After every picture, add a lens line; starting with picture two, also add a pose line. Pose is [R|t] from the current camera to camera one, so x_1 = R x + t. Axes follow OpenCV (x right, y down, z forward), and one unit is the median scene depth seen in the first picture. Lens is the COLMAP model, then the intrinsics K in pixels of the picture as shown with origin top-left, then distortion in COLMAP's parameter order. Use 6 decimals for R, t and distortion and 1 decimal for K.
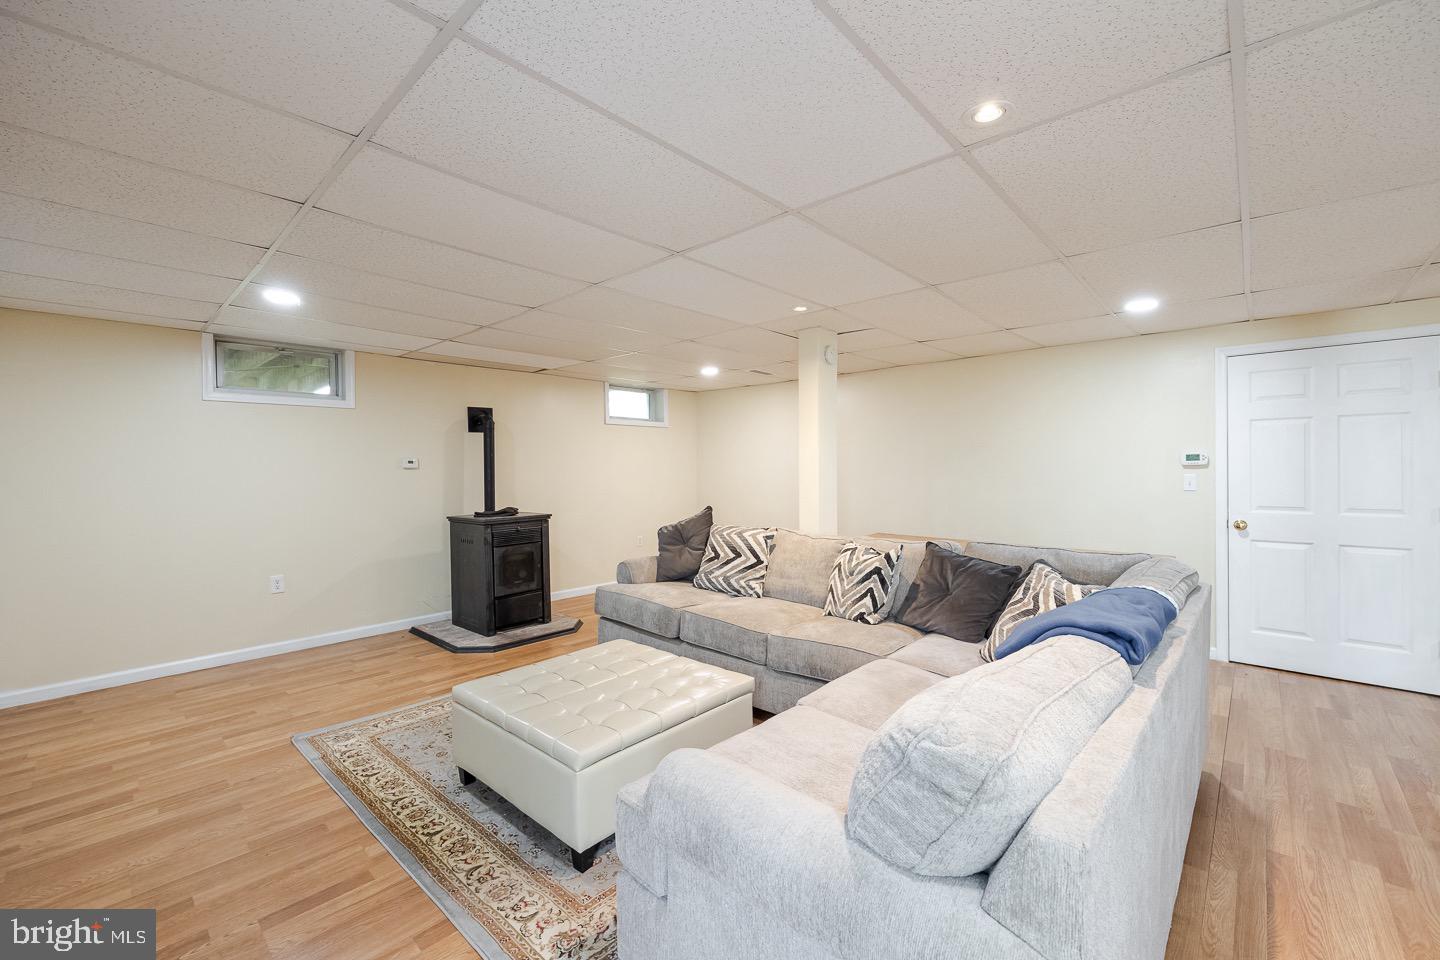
lens RADIAL K [[597.9, 0, 716.8], [0, 597.9, 472.0], [0, 0, 1]] dist [-0.002673, 0.000861]
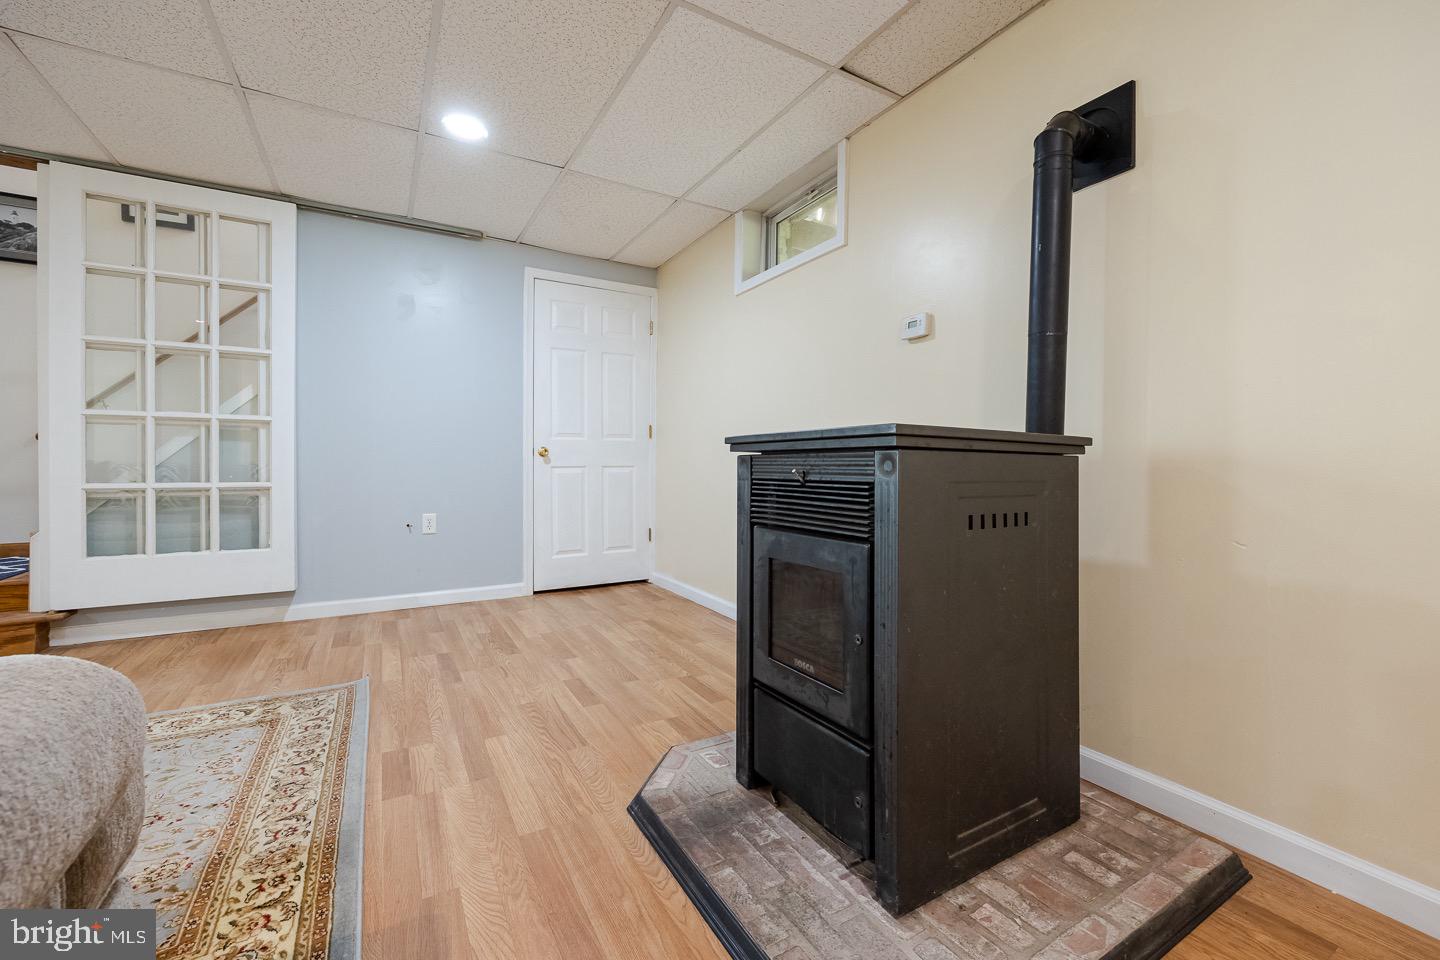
lens RADIAL K [[597.9, 0, 770.1], [0, 597.9, 469.6], [0, 0, 1]] dist [-0.002673, 0.000861]
pose [[-0.290599, 0.007111, -0.956819, -0.089090], [-0.013966, 0.999834, 0.011672, 0.125038], [0.956743, 0.016755, -0.290451, 1.446105]]
